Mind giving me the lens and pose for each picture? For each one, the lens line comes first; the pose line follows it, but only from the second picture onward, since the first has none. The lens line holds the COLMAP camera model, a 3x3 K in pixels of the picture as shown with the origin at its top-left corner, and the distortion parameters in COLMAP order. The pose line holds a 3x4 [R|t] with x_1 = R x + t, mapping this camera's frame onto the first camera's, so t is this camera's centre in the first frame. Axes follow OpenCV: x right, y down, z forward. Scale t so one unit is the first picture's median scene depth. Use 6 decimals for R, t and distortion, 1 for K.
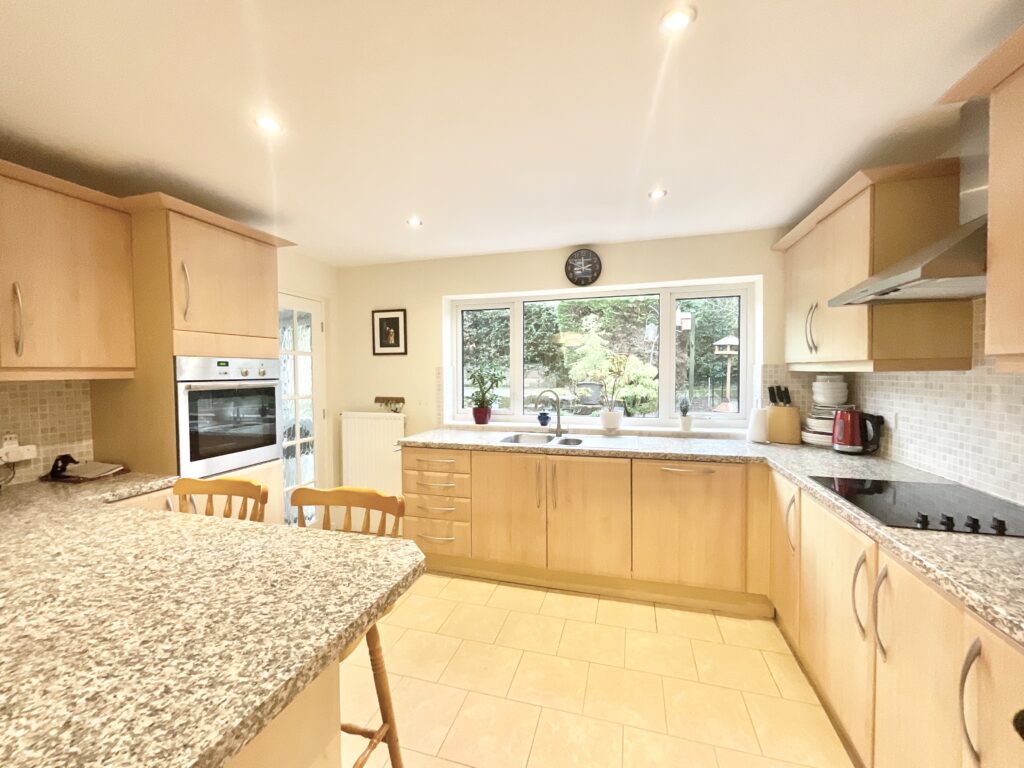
lens RADIAL K [[422.1, 0, 514.3], [0, 422.1, 381.9], [0, 0, 1]] dist [0.000588, 0.000281]
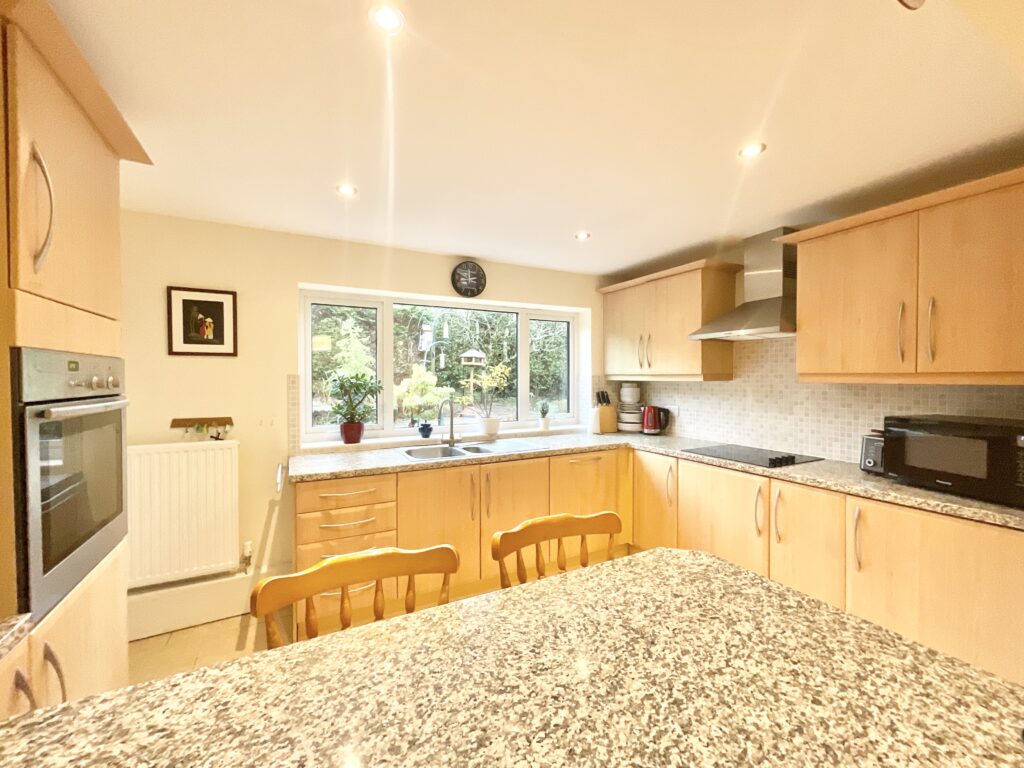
lens RADIAL K [[419.8, 0, 512.0], [0, 419.8, 384.0], [0, 0, 1]] dist [0.000857, -0.000673]
pose [[0.716109, -0.005680, 0.697965, -0.605062], [0.014574, 0.999871, -0.006815, -0.010181], [-0.697836, 0.015053, 0.716099, 0.257207]]
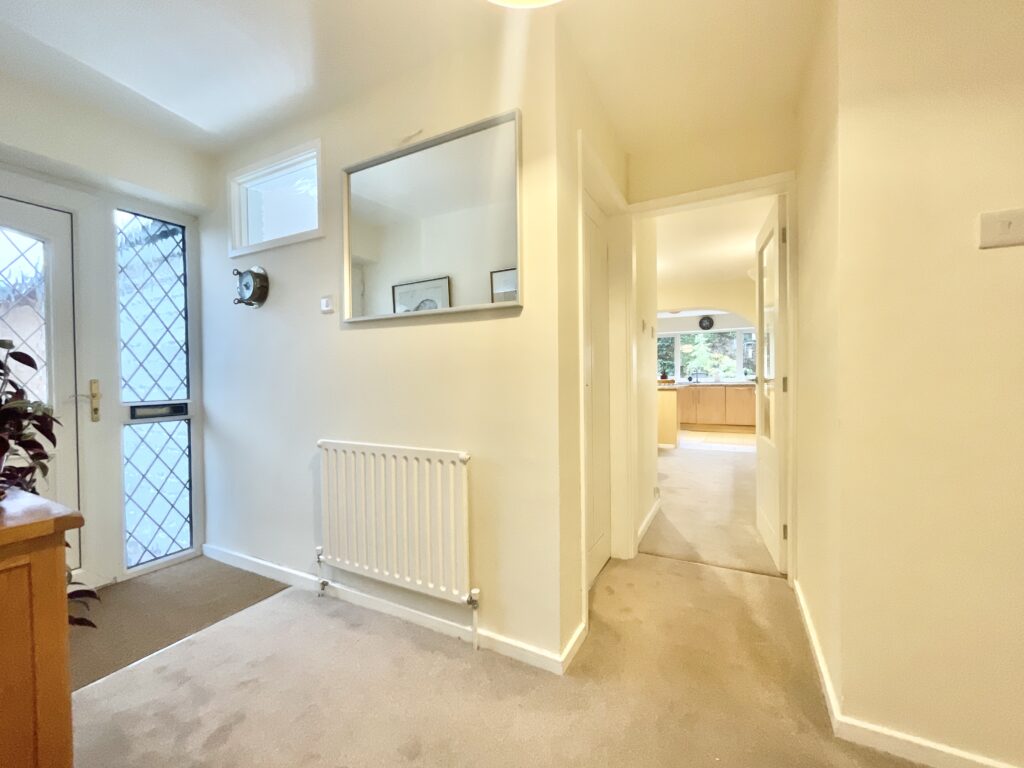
lens RADIAL K [[419.8, 0, 512.0], [0, 419.8, 384.0], [0, 0, 1]] dist [0.000857, -0.000673]
pose [[0.980027, 0.001822, -0.198858, -0.676519], [-0.004216, 0.999924, -0.011613, 0.204510], [0.198821, 0.012220, 0.979960, -2.444185]]
